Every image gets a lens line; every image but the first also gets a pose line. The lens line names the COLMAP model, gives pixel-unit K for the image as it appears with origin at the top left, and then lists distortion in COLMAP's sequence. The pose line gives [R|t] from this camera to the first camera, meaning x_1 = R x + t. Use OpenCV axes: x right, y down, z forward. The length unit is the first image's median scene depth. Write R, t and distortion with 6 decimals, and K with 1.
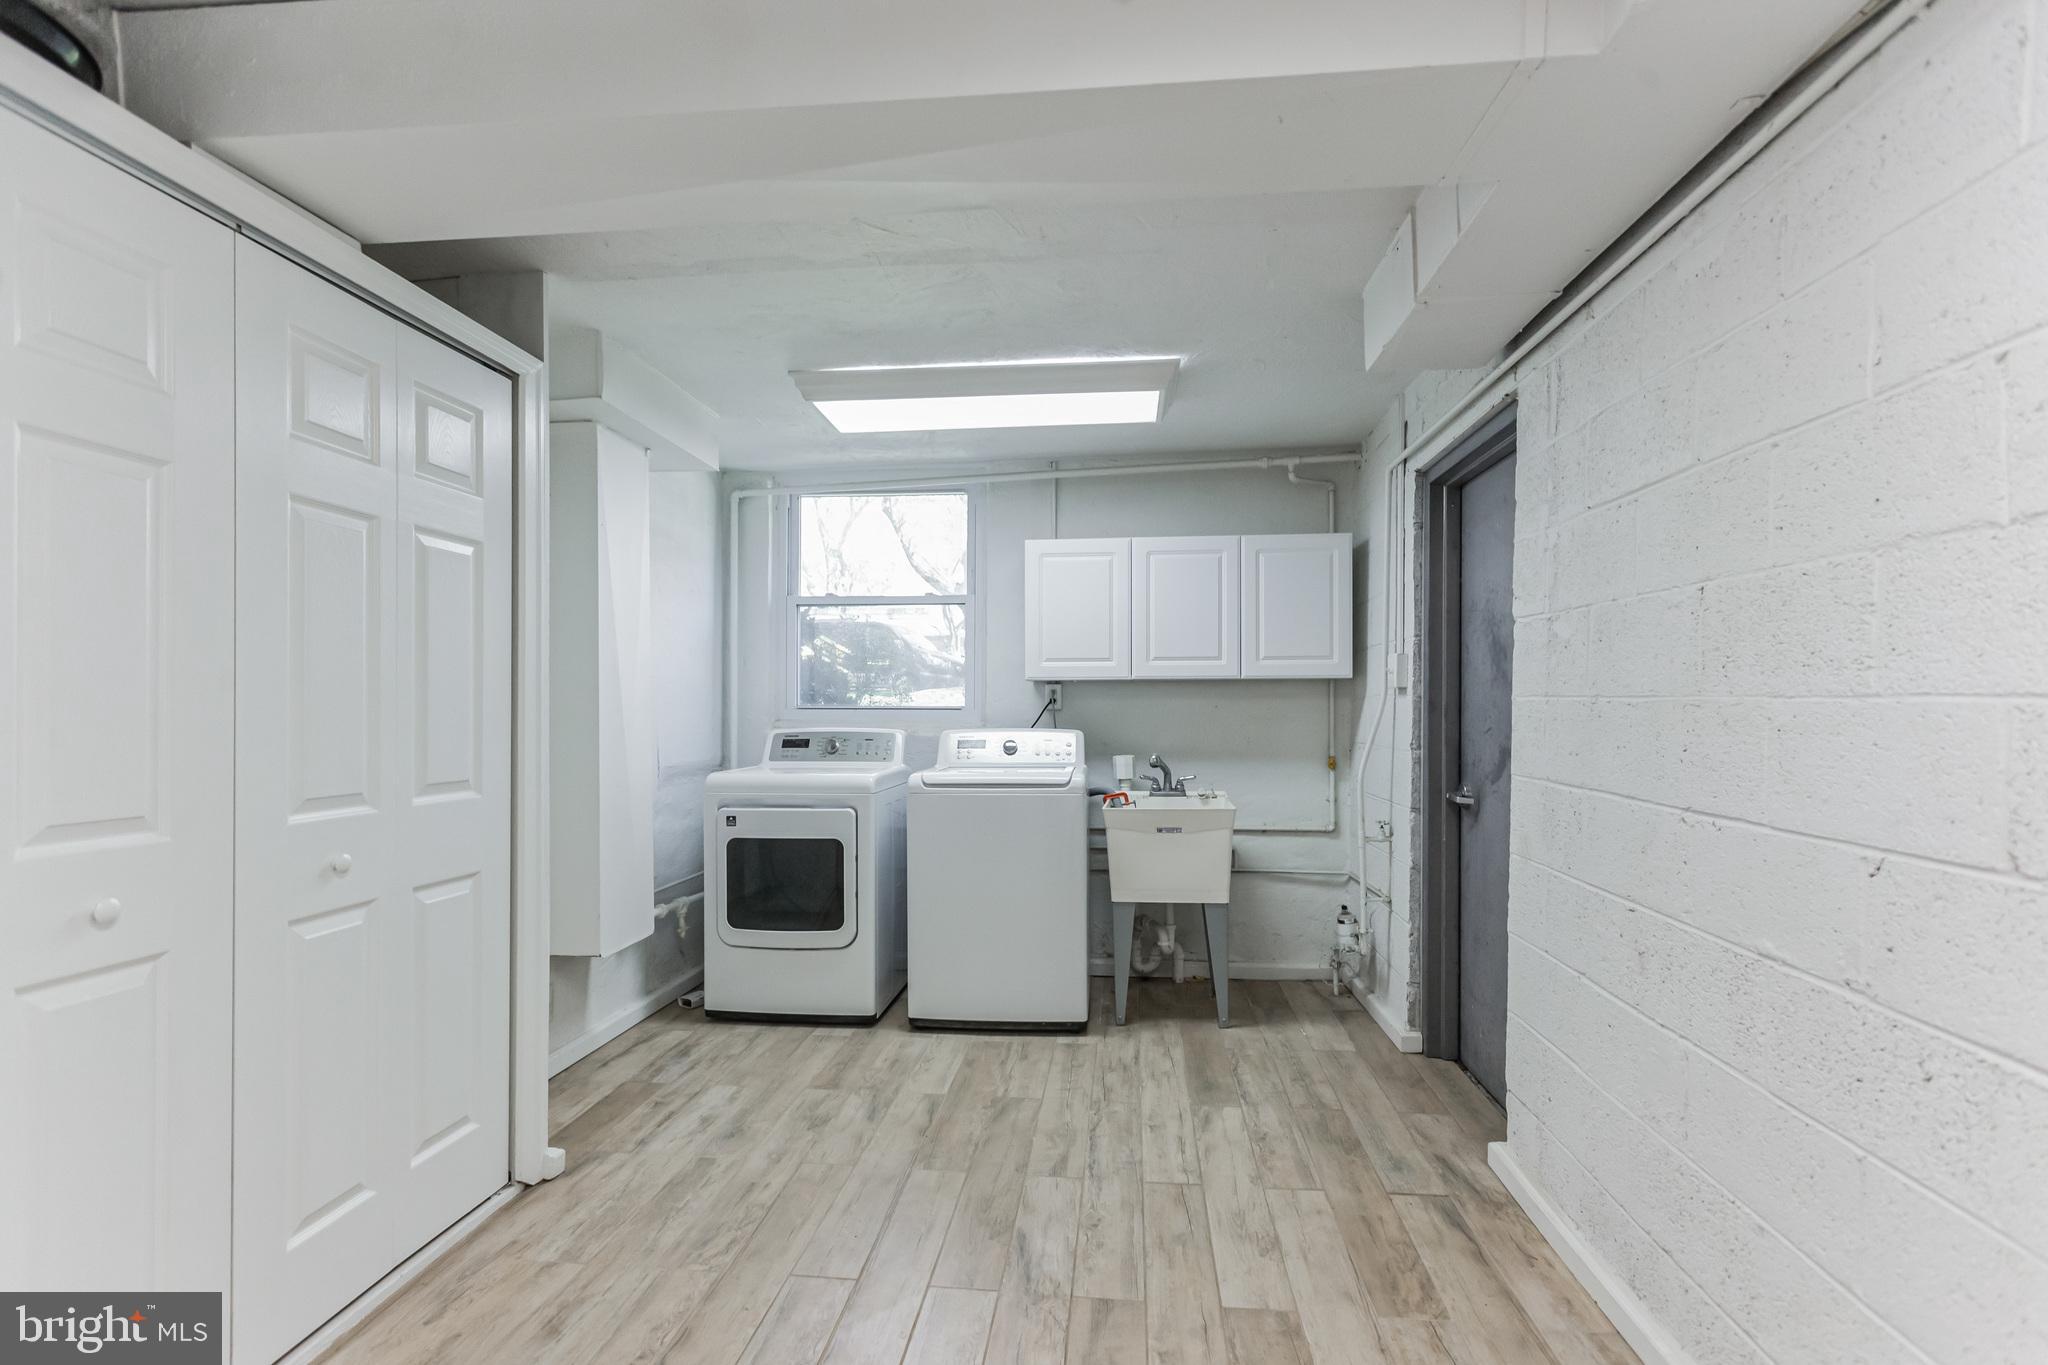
lens RADIAL K [[977.1, 0, 1015.7], [0, 977.1, 714.7], [0, 0, 1]] dist [-0.002398, 0.010450]
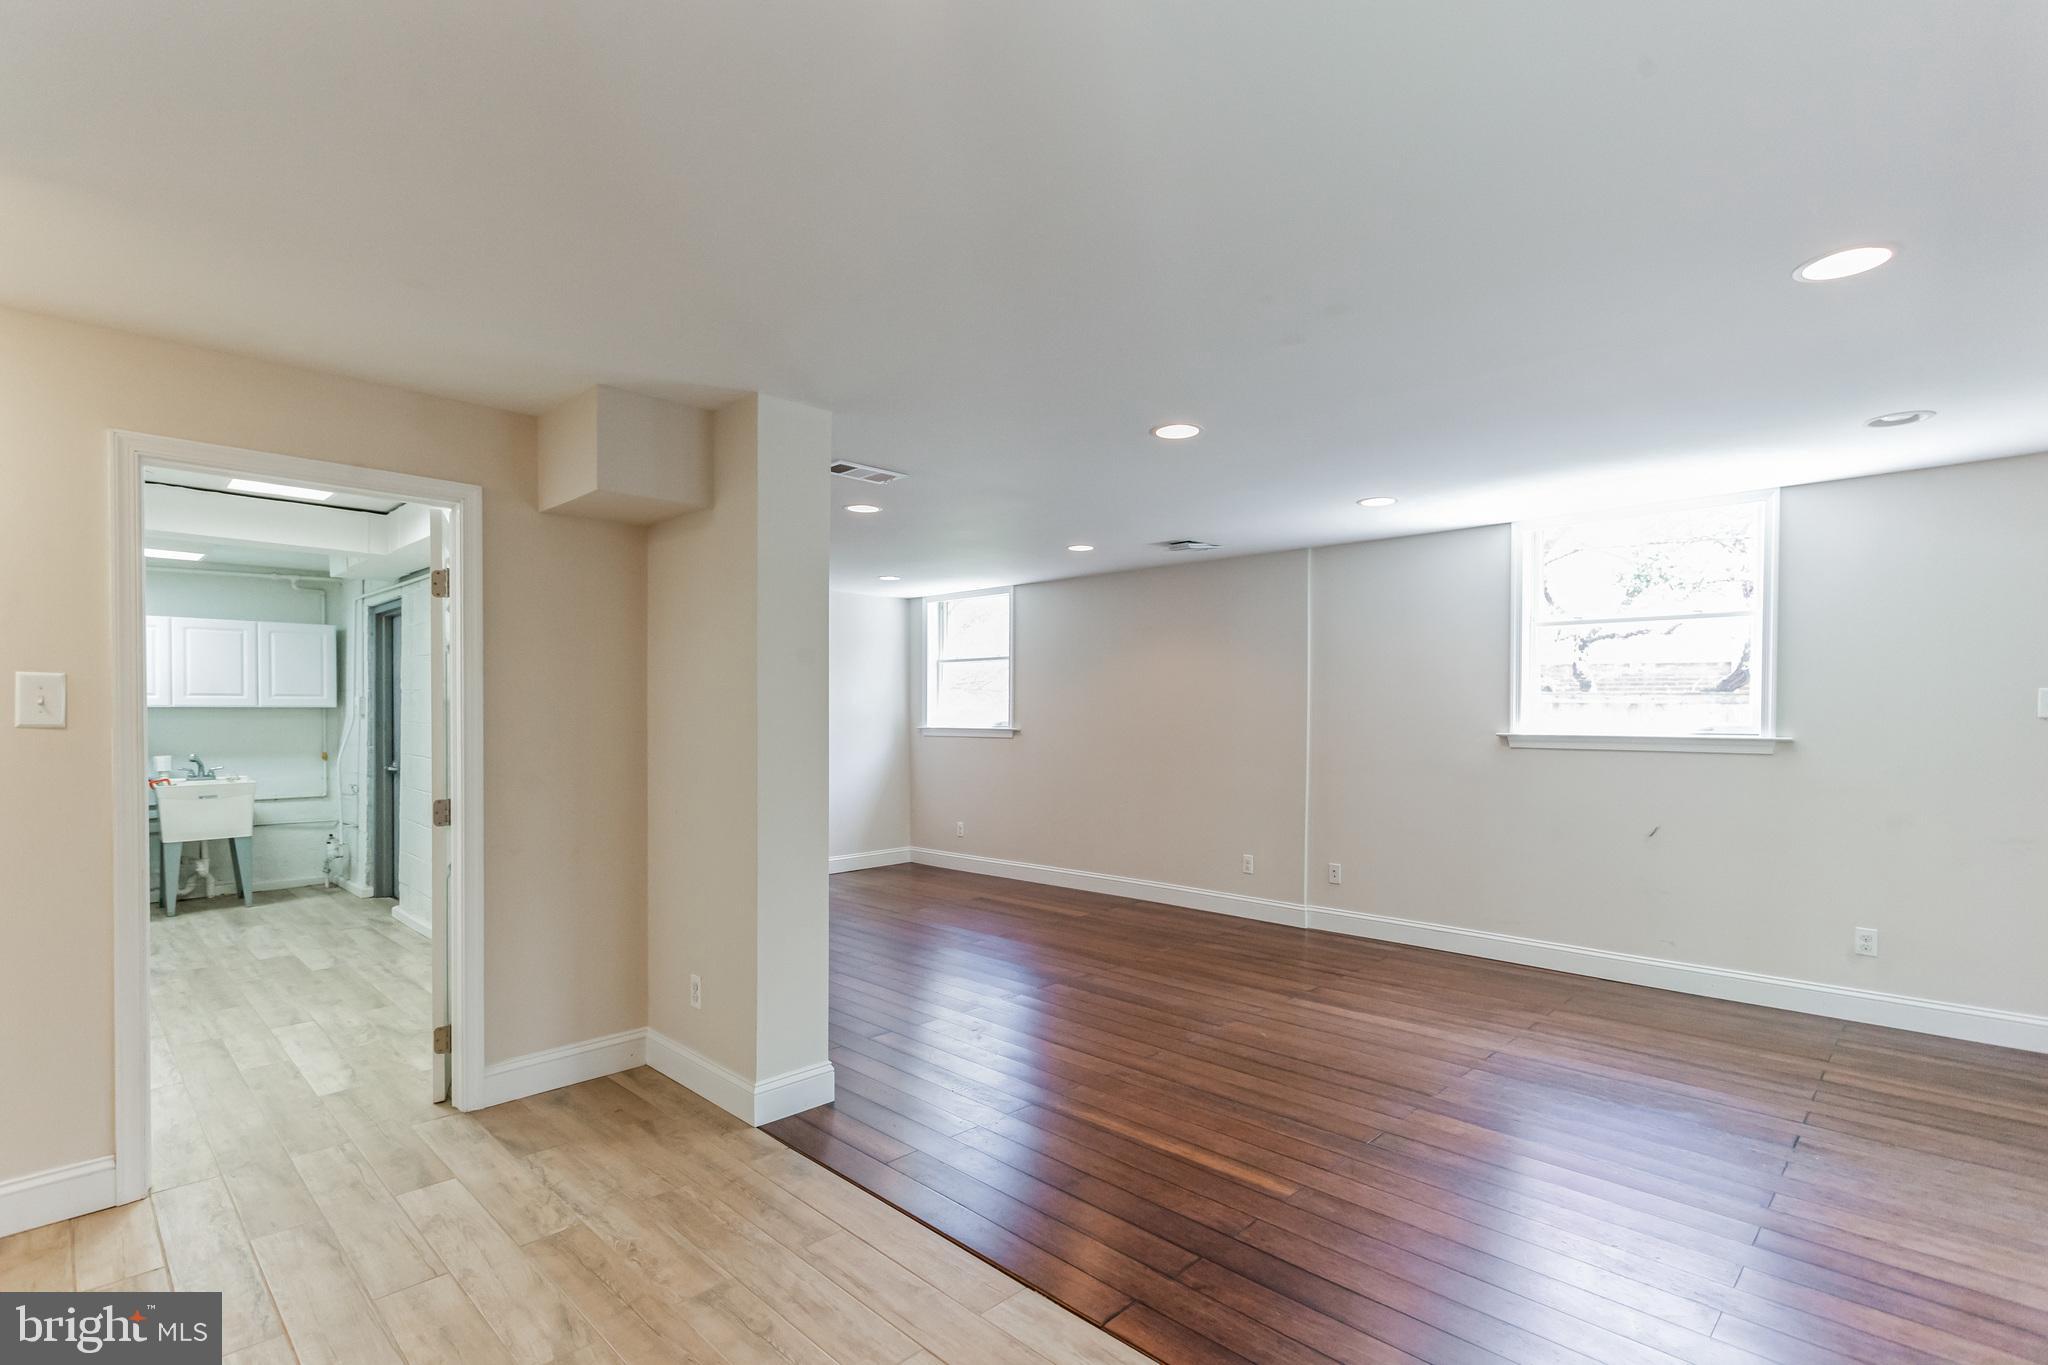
lens RADIAL K [[977.1, 0, 1015.7], [0, 977.1, 714.7], [0, 0, 1]] dist [-0.002398, 0.010450]
pose [[0.620787, -0.004542, 0.783966, -0.292301], [0.004726, 0.999987, 0.002052, -0.022123], [-0.783965, 0.002431, 0.620800, -1.107830]]
